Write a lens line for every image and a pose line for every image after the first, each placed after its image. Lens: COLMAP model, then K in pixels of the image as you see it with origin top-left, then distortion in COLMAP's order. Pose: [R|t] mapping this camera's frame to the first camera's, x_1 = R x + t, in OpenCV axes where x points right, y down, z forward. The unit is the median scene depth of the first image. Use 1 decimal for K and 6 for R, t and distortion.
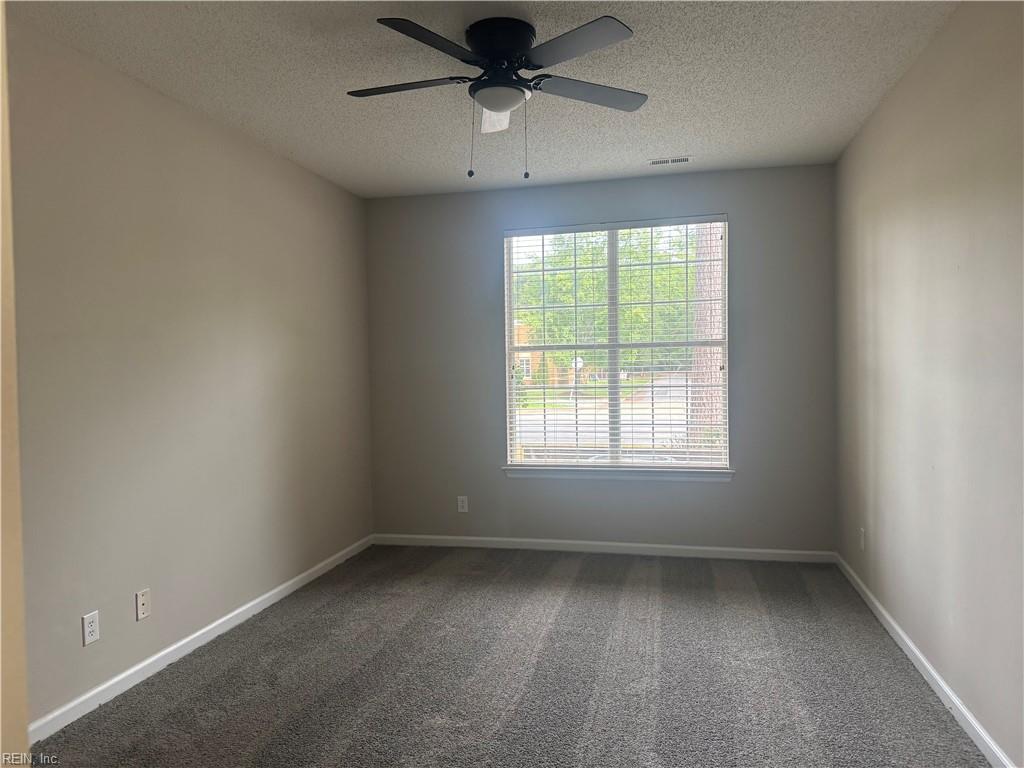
lens RADIAL K [[719.5, 0, 512.0], [0, 719.5, 384.0], [0, 0, 1]] dist [0.191691, -0.276382]
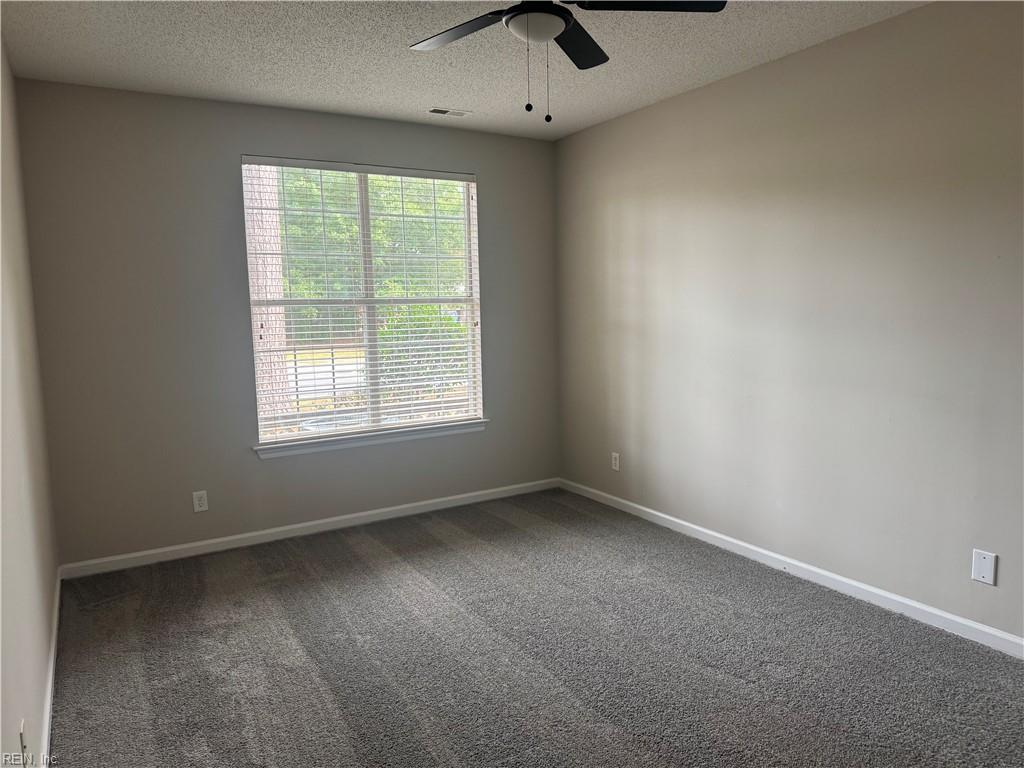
lens RADIAL K [[719.5, 0, 512.0], [0, 719.5, 384.0], [0, 0, 1]] dist [0.191691, -0.276382]
pose [[0.727198, -0.071838, 0.682659, -0.400300], [0.025274, 0.996636, 0.077955, -0.016589], [-0.685963, -0.039435, 0.726567, 0.209270]]
